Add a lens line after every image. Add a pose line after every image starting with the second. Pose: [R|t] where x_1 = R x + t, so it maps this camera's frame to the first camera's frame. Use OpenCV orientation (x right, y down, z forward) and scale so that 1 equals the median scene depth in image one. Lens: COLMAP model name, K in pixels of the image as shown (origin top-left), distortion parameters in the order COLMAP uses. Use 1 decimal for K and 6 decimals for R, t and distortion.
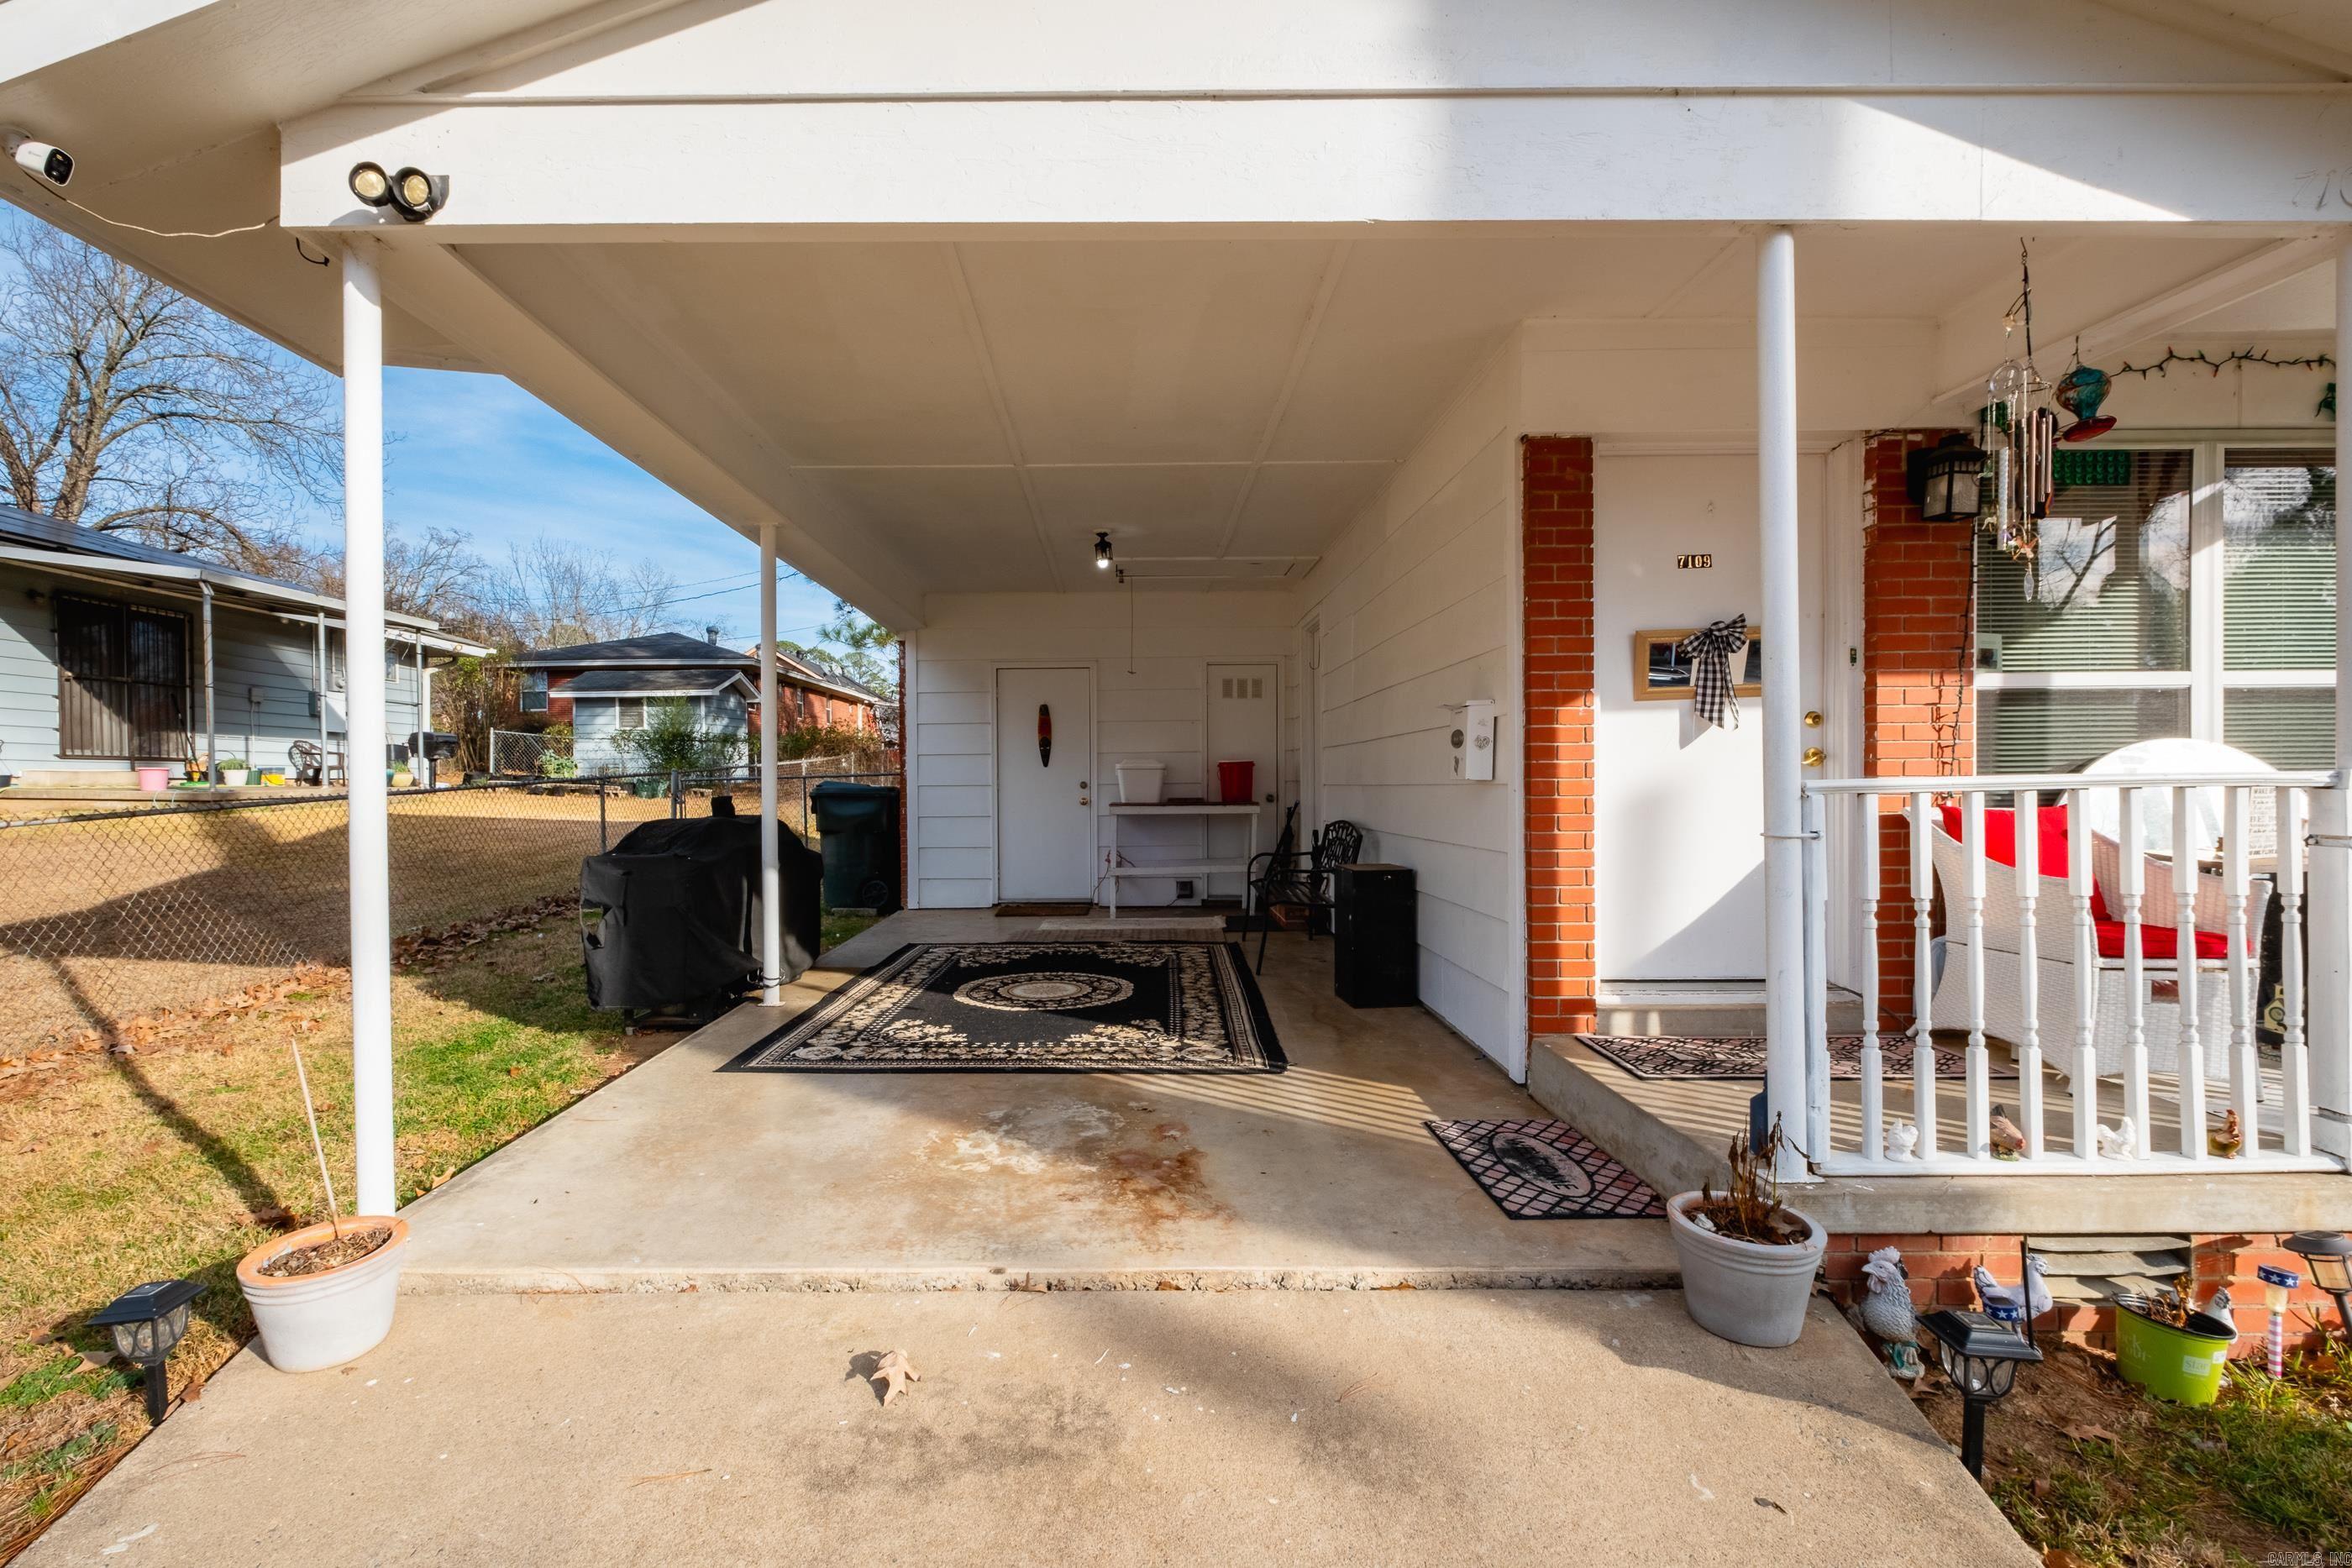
lens RADIAL K [[1038.4, 0, 1108.1], [0, 1038.4, 796.0], [0, 0, 1]] dist [-0.000283, -0.000135]
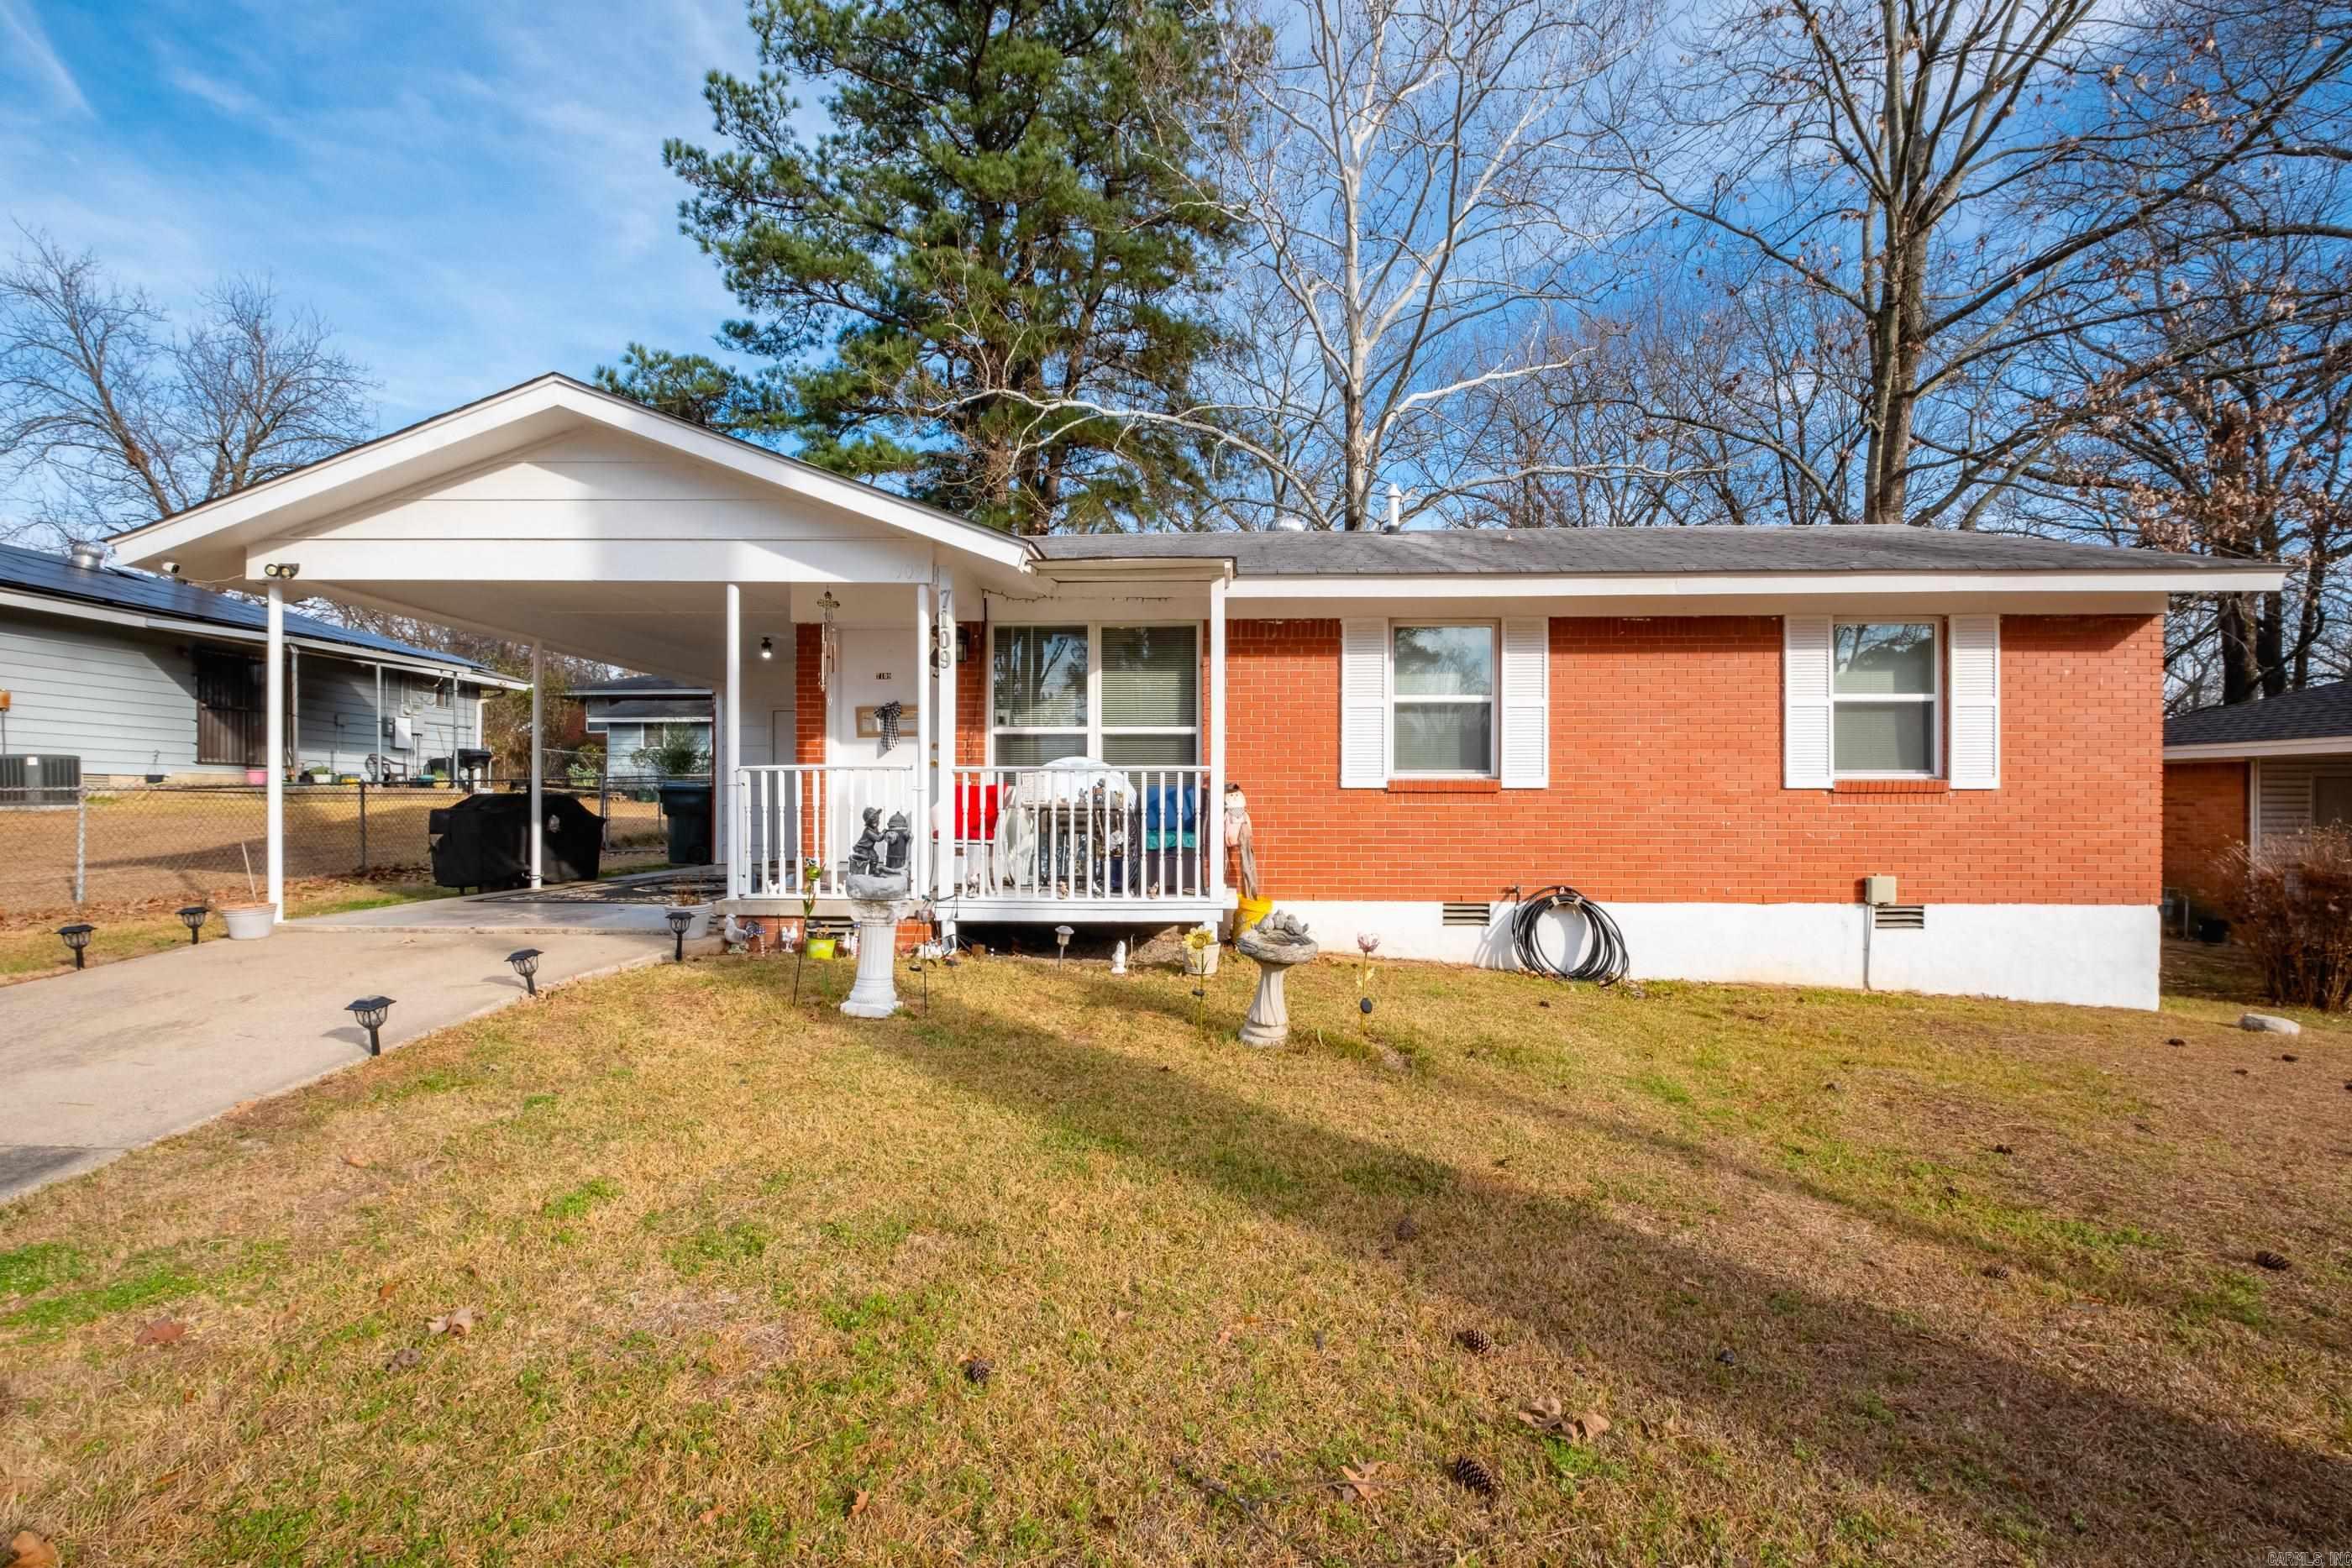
lens RADIAL K [[1032.6, 0, 1188.1], [0, 1032.6, 818.6], [0, 0, 1]] dist [0.000955, -0.001103]
pose [[0.999350, 0.012316, -0.033895, 0.577095], [-0.012385, 0.999922, -0.001830, 0.034920], [0.033870, 0.002248, 0.999424, -0.537389]]
